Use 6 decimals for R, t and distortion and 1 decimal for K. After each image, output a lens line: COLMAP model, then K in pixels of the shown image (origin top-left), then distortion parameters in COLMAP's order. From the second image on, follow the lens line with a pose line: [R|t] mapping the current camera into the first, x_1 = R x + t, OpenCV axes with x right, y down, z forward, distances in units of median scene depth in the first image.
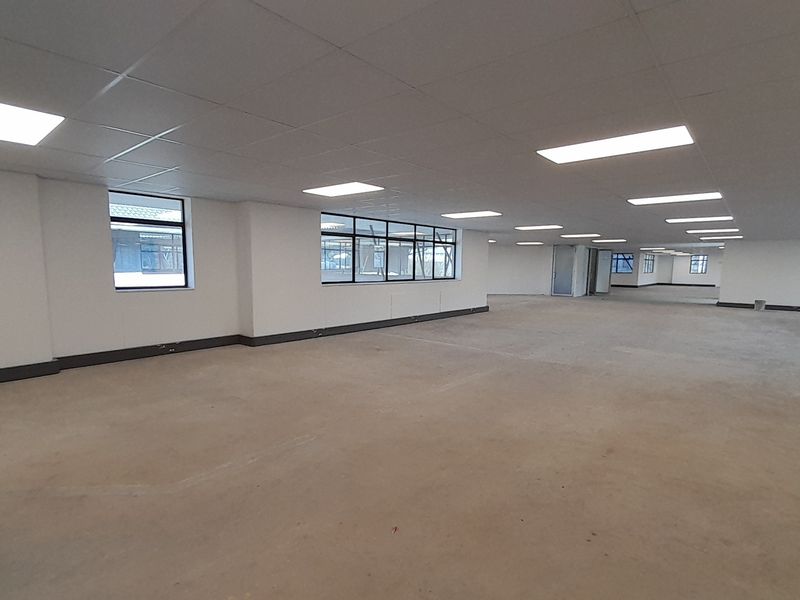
lens RADIAL K [[417.0, 0, 400.8], [0, 417.0, 313.4], [0, 0, 1]] dist [0.001459, -0.001326]
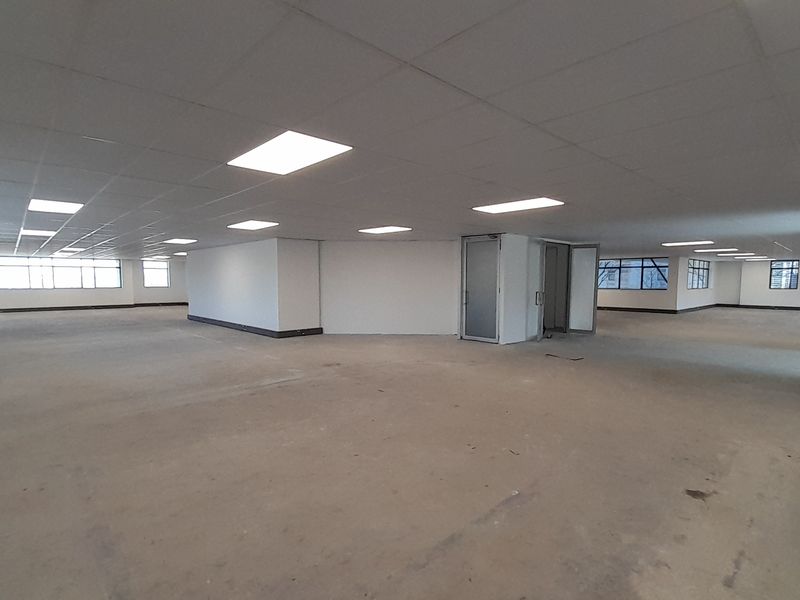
lens RADIAL K [[427.3, 0, 399.4], [0, 427.3, 312.4], [0, 0, 1]] dist [0.002869, -0.013269]
pose [[0.993582, 0.003026, -0.113077, 0.391371], [-0.007204, 0.999305, -0.036561, -0.062598], [0.112888, 0.037141, 0.992913, 0.557545]]
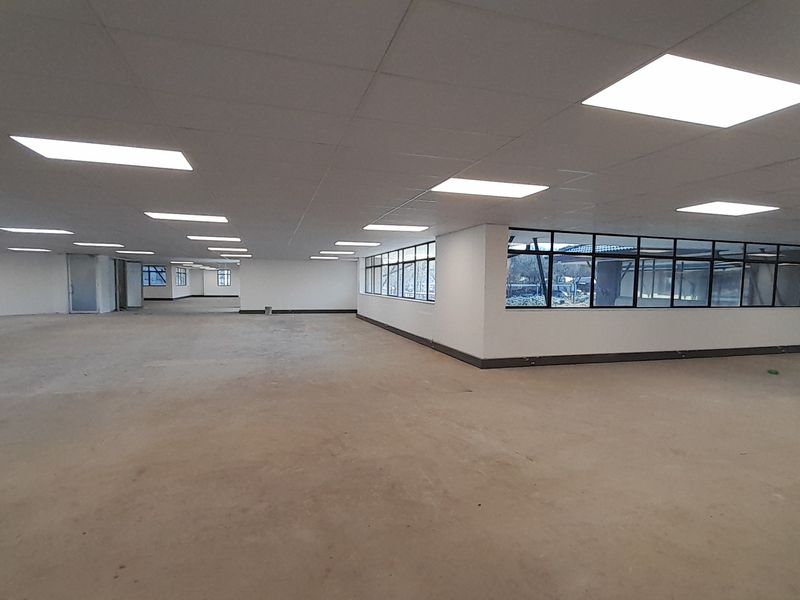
lens RADIAL K [[417.0, 0, 400.8], [0, 417.0, 313.4], [0, 0, 1]] dist [0.001459, -0.001326]
pose [[0.531047, -0.063698, 0.844945, 0.007103], [0.089391, 0.995817, 0.018889, 0.000573], [-0.842614, 0.065500, 0.534519, -0.009078]]
